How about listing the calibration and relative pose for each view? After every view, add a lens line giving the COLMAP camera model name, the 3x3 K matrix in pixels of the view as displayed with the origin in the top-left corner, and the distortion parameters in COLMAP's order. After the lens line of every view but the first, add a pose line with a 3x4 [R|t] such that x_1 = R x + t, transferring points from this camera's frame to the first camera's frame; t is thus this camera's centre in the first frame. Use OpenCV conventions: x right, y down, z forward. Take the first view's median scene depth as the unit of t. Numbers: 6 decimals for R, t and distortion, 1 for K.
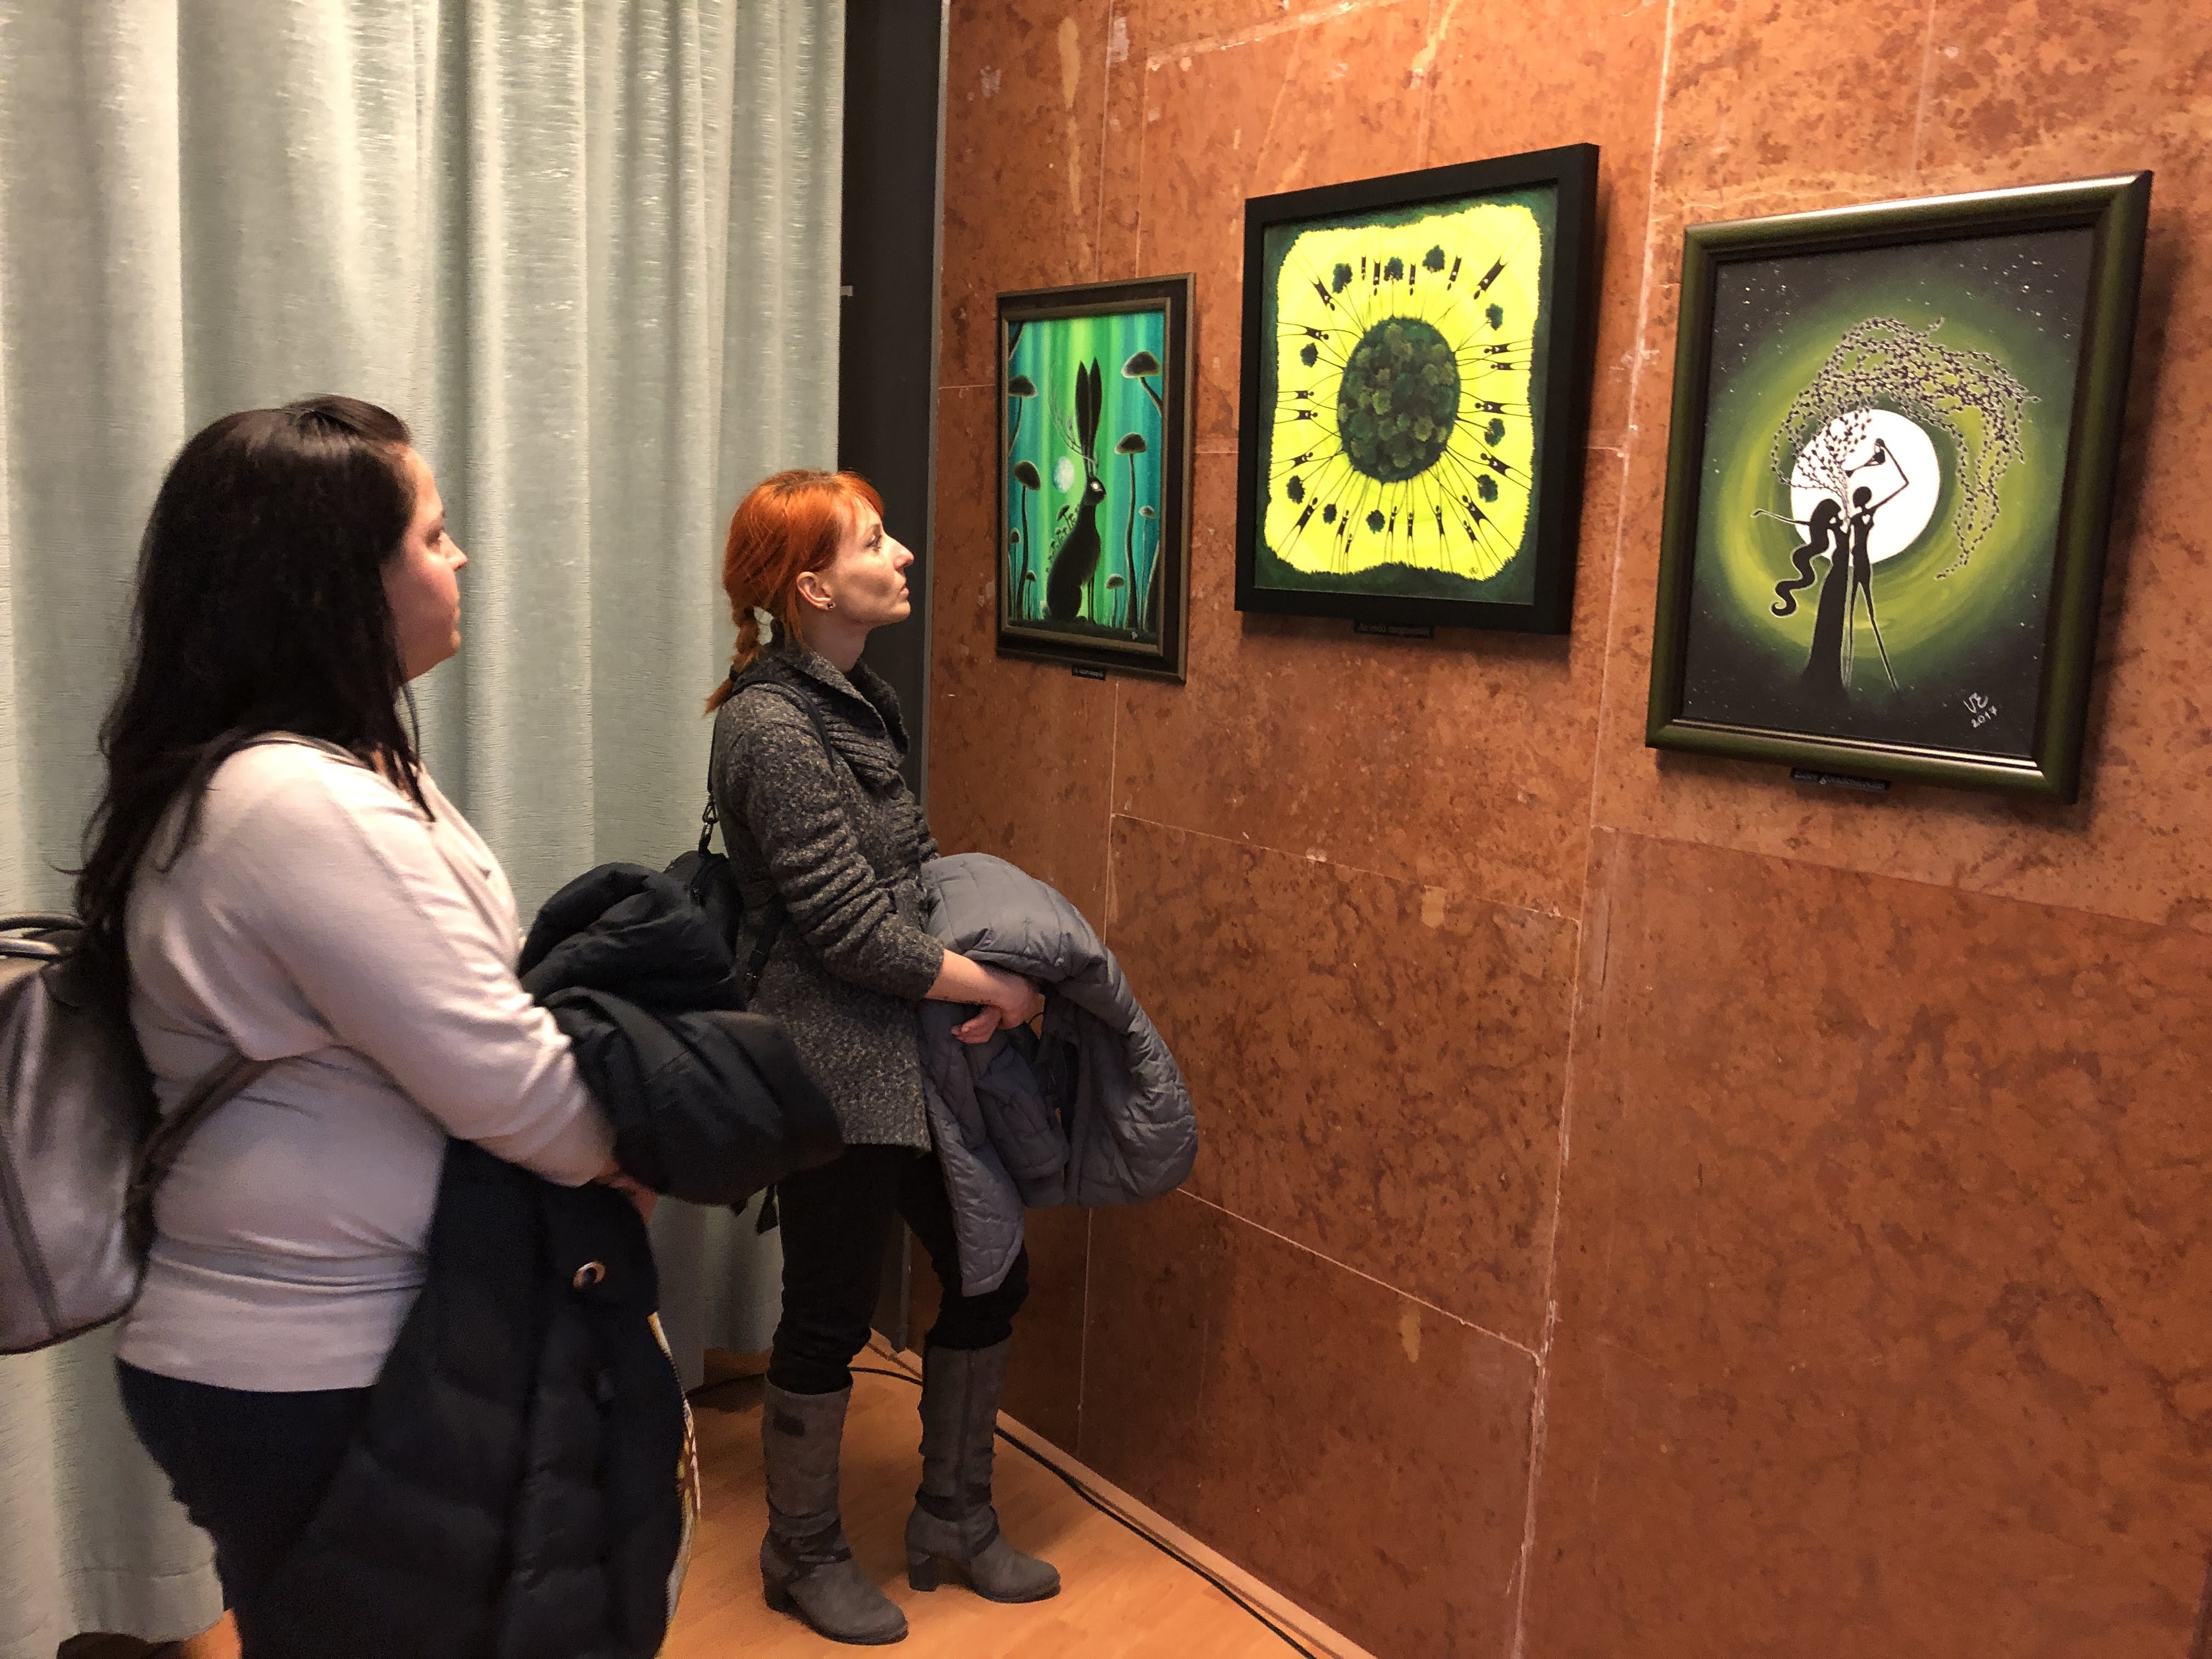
lens RADIAL K [[1780.3, 0, 1119.0], [0, 1780.3, 825.7], [0, 0, 1]] dist [0.037582, -0.003863]
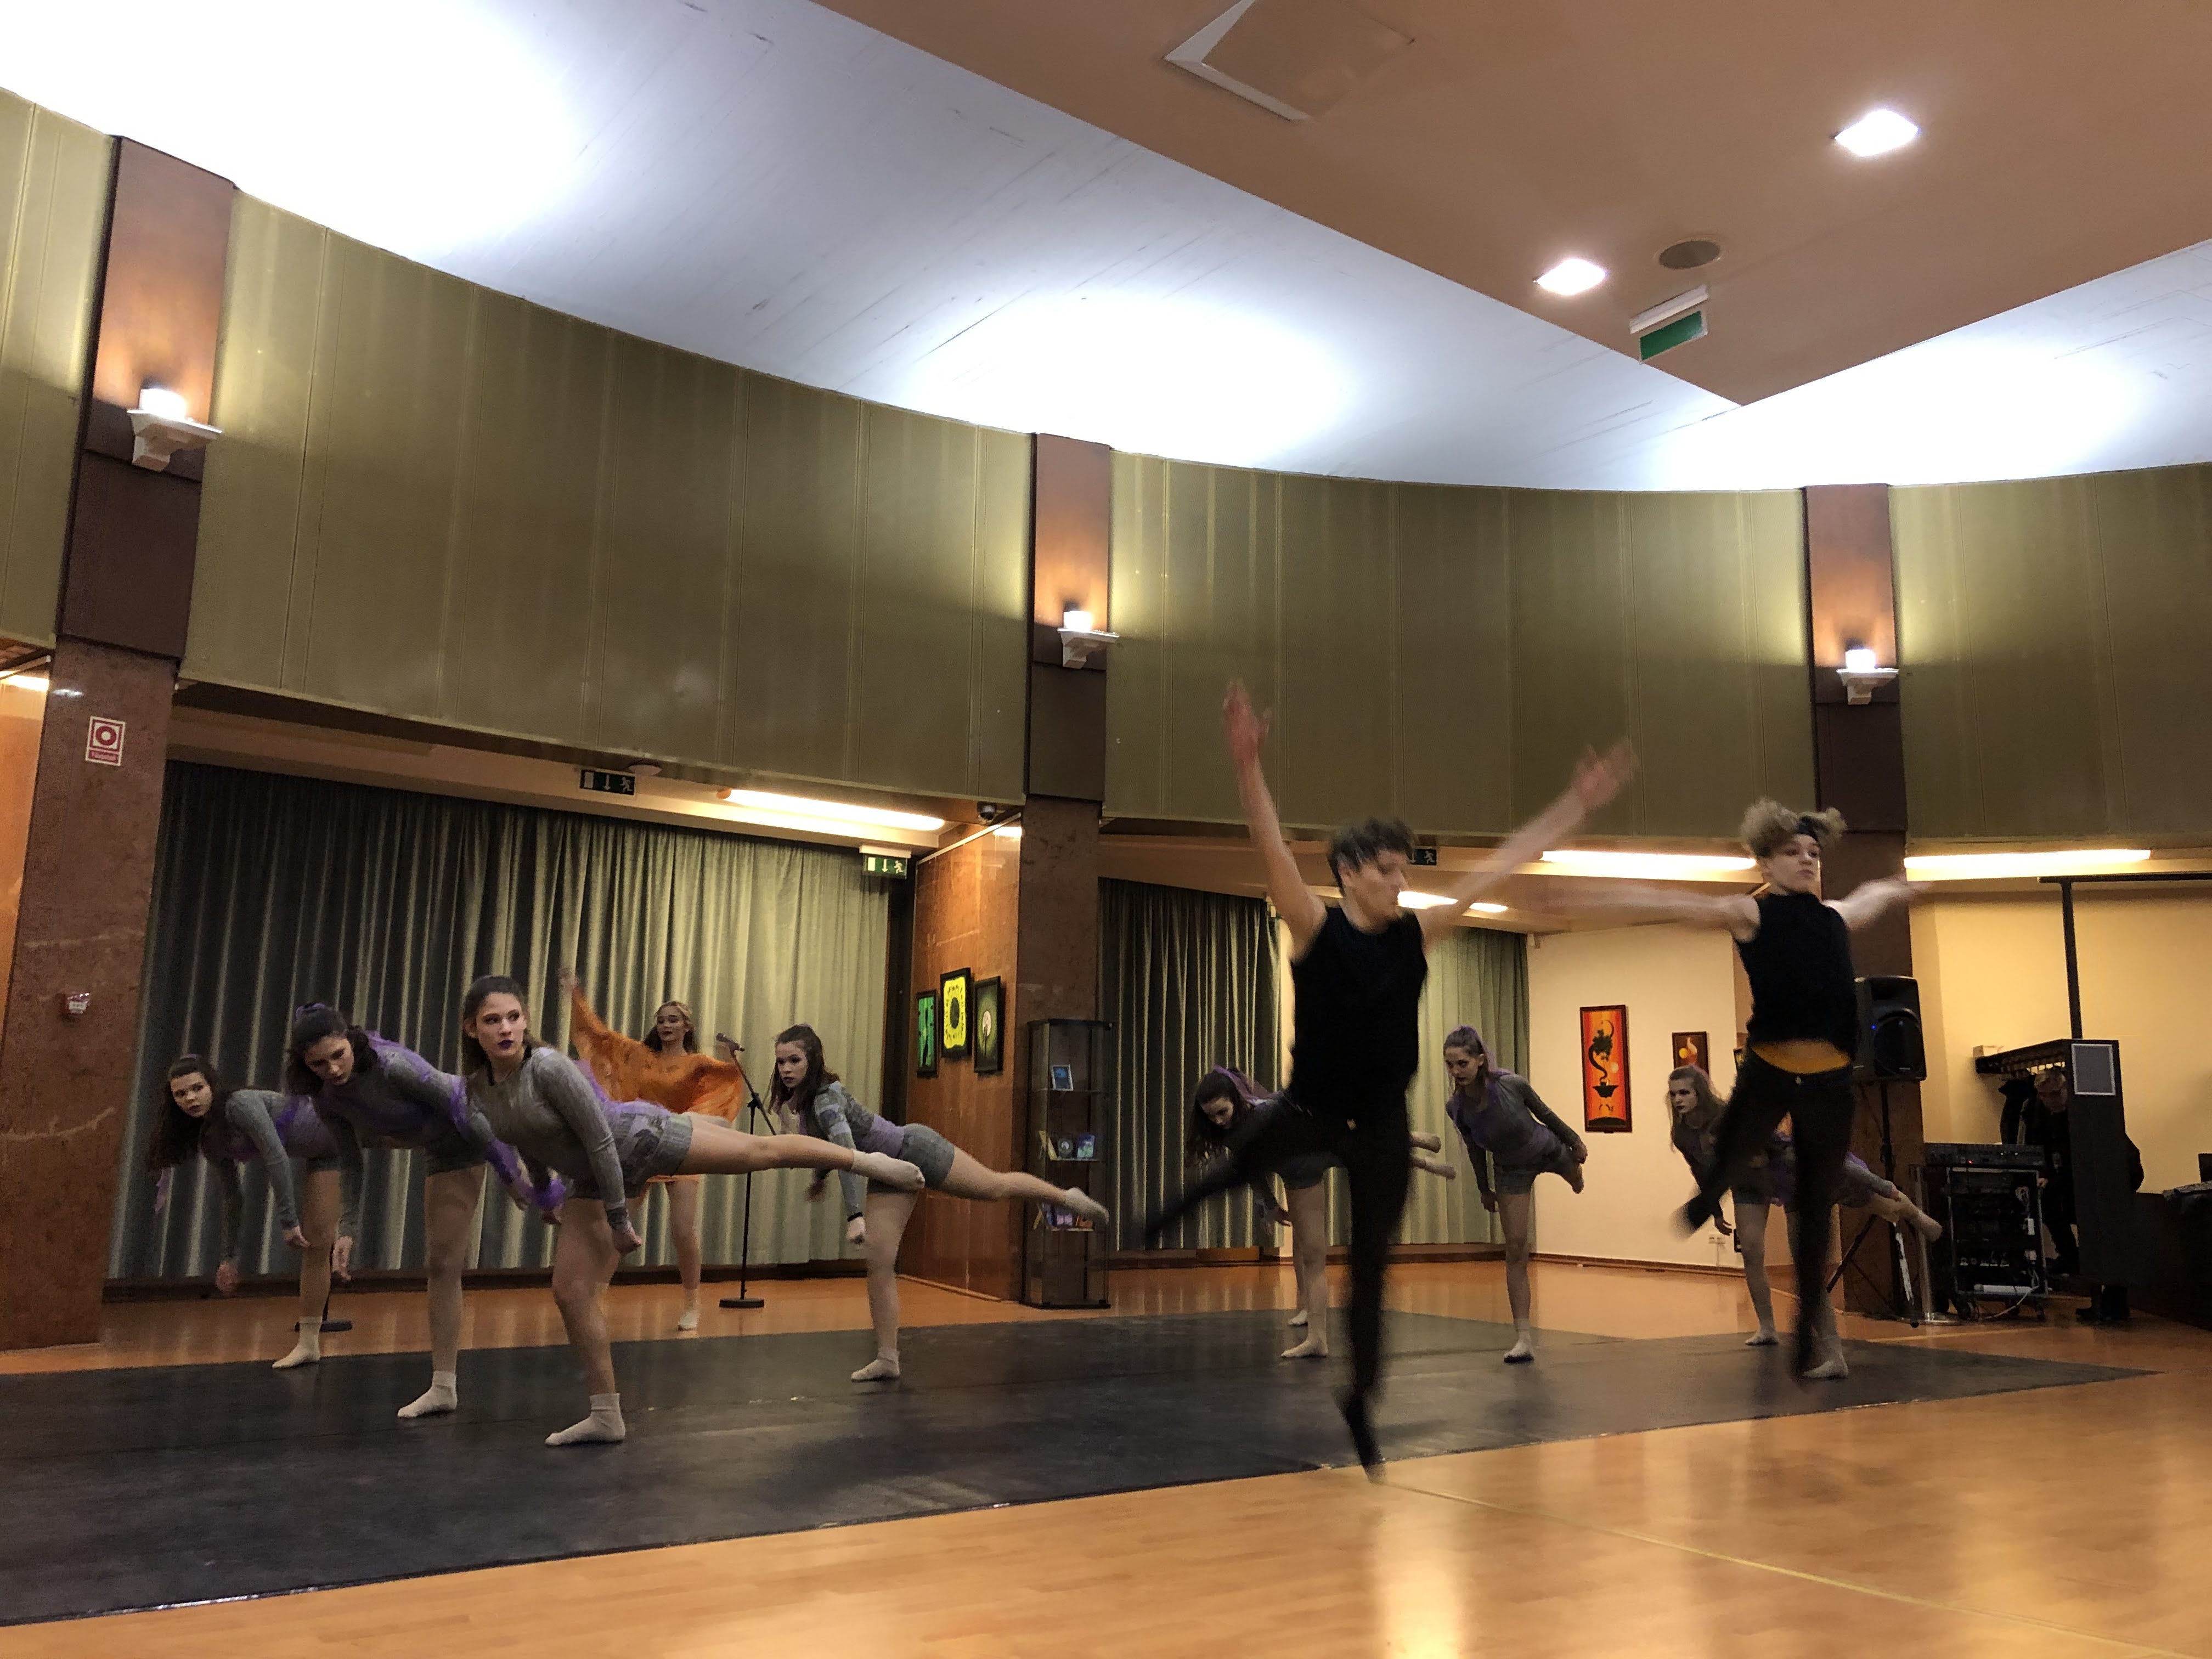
lens RADIAL K [[1780.3, 0, 1112.6], [0, 1780.3, 820.8], [0, 0, 1]] dist [0.037582, -0.003863]
pose [[0.953282, -0.086693, -0.289376, 2.079529], [-0.016438, 0.941630, -0.336249, 0.935788], [0.301635, 0.325297, 0.896213, -3.551461]]
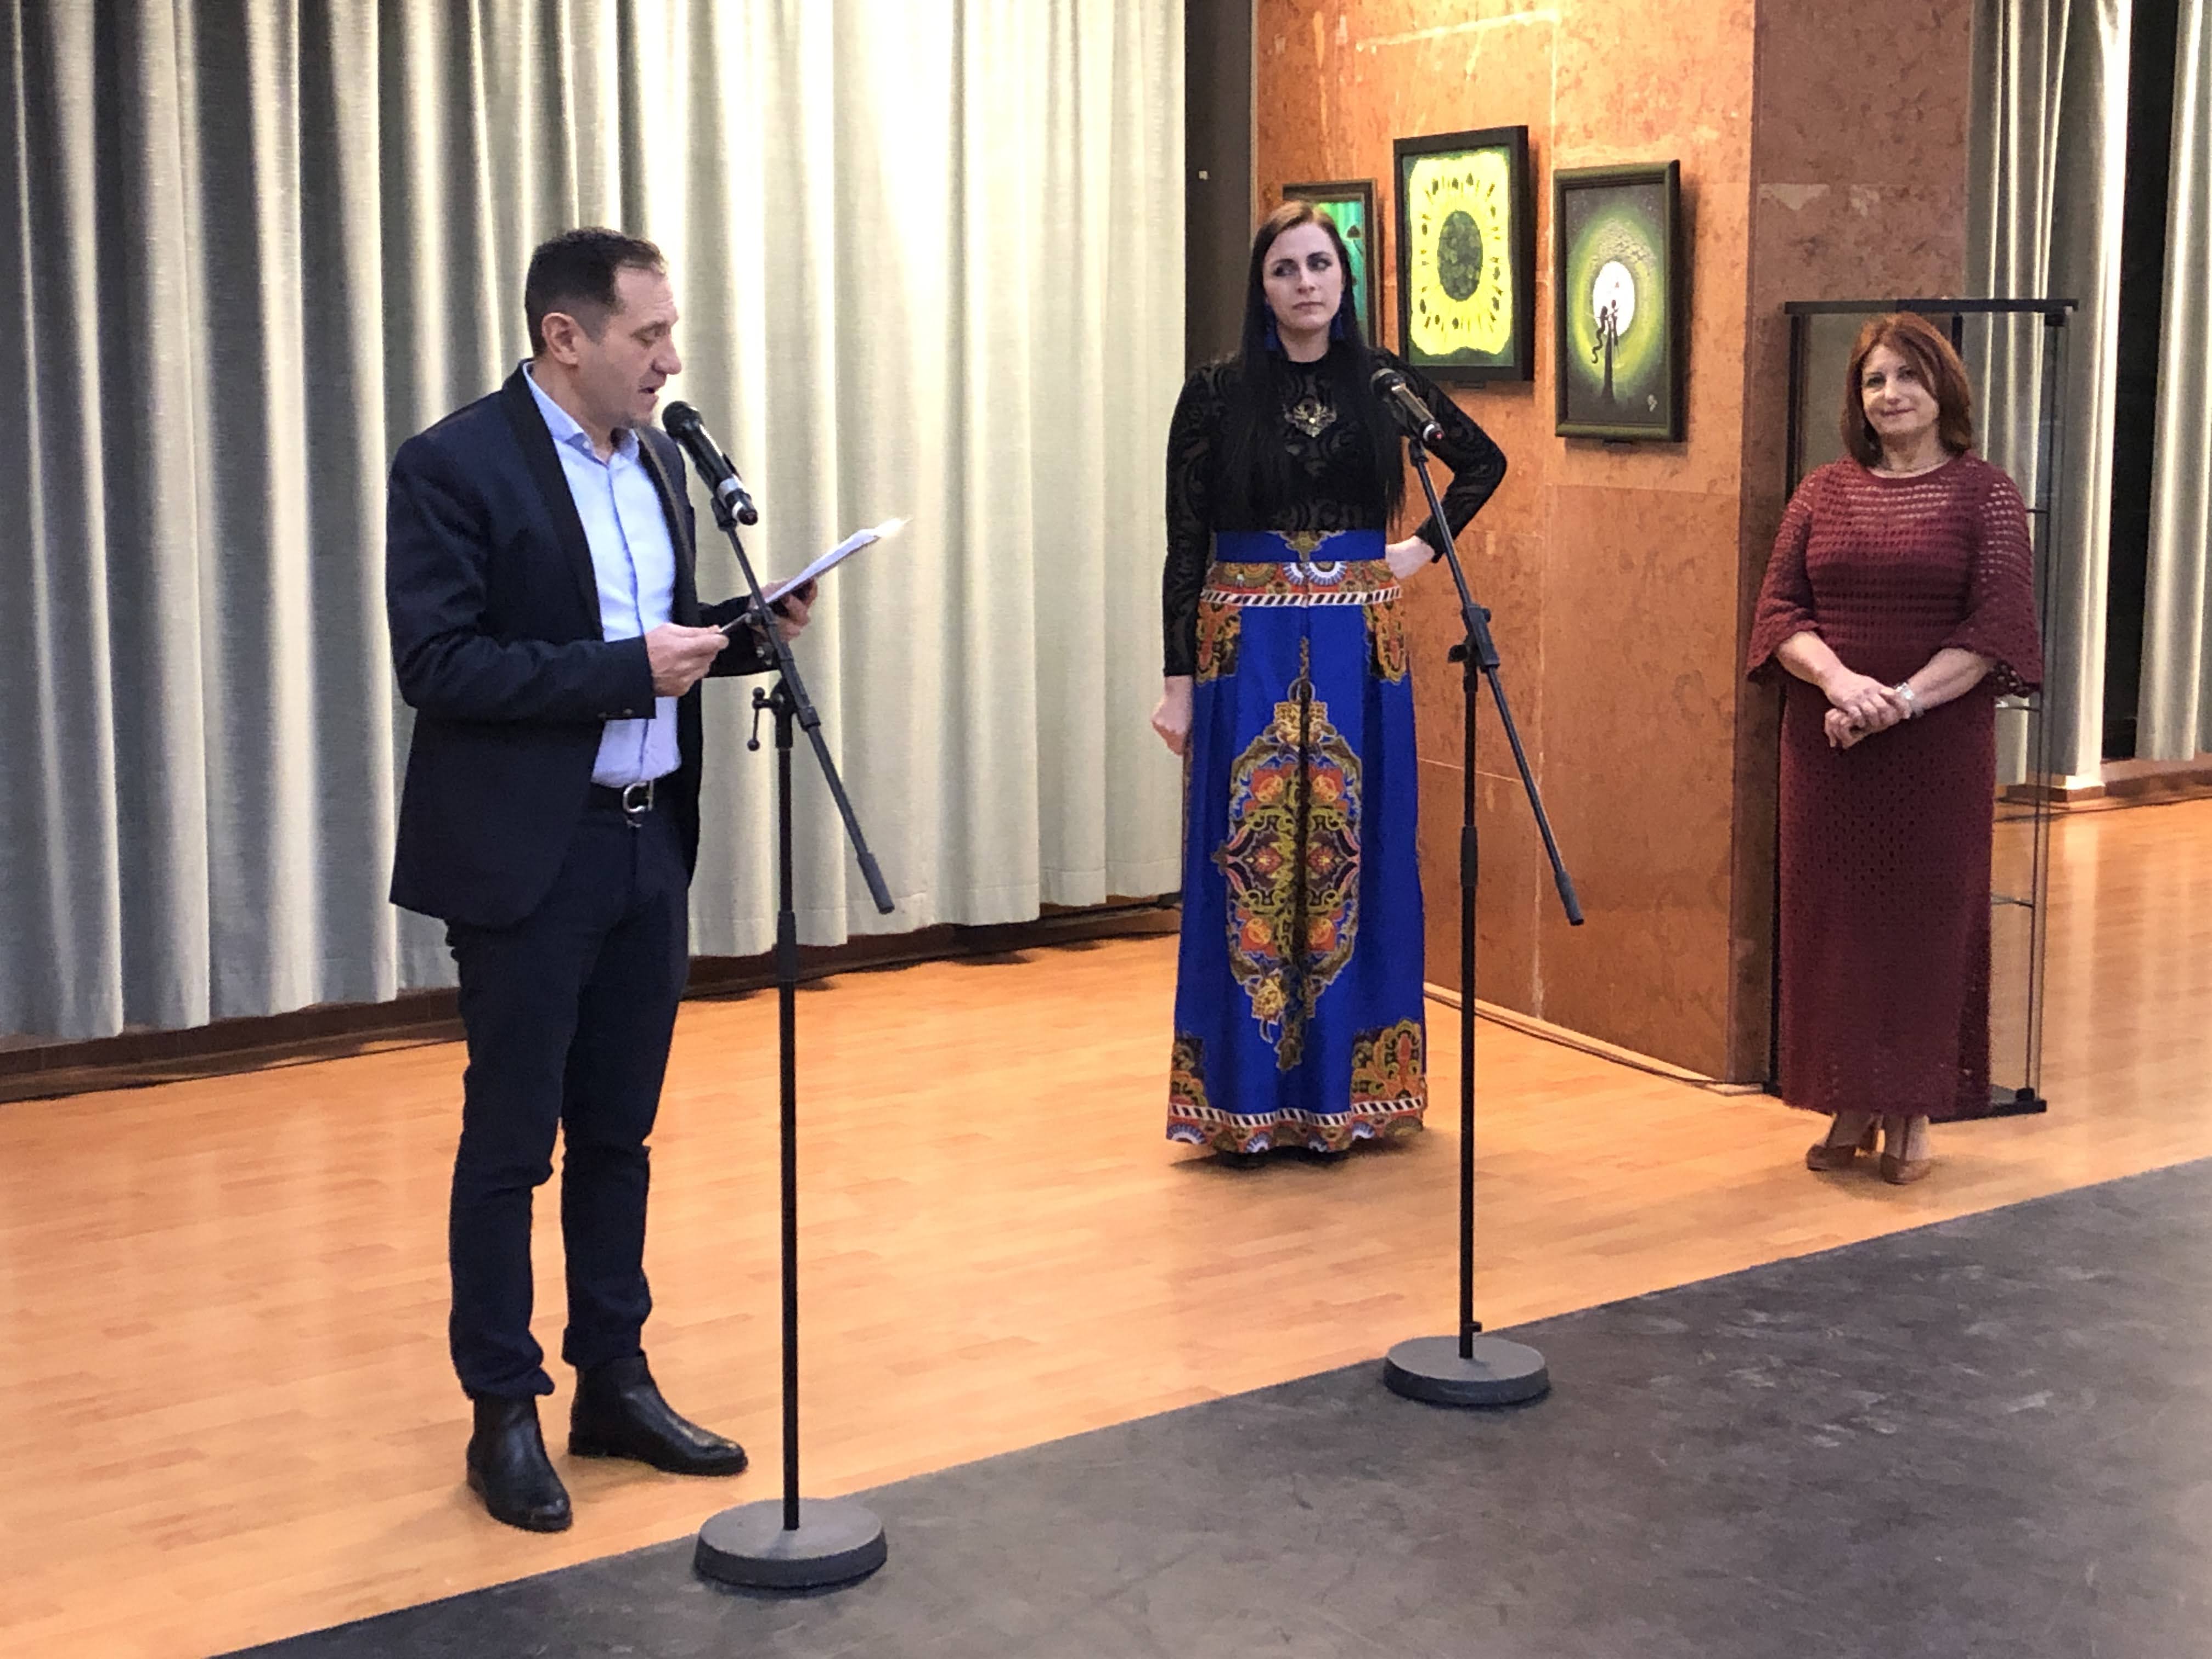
lens RADIAL K [[3495.3, 0, 1106.3], [0, 3495.3, 831.3], [0, 0, 1]] dist [0.131305, 0.000000]
pose [[0.961959, -0.013892, -0.272840, 0.756971], [0.008098, 0.999717, -0.022349, 0.407052], [0.273074, 0.019289, 0.961800, -2.430411]]
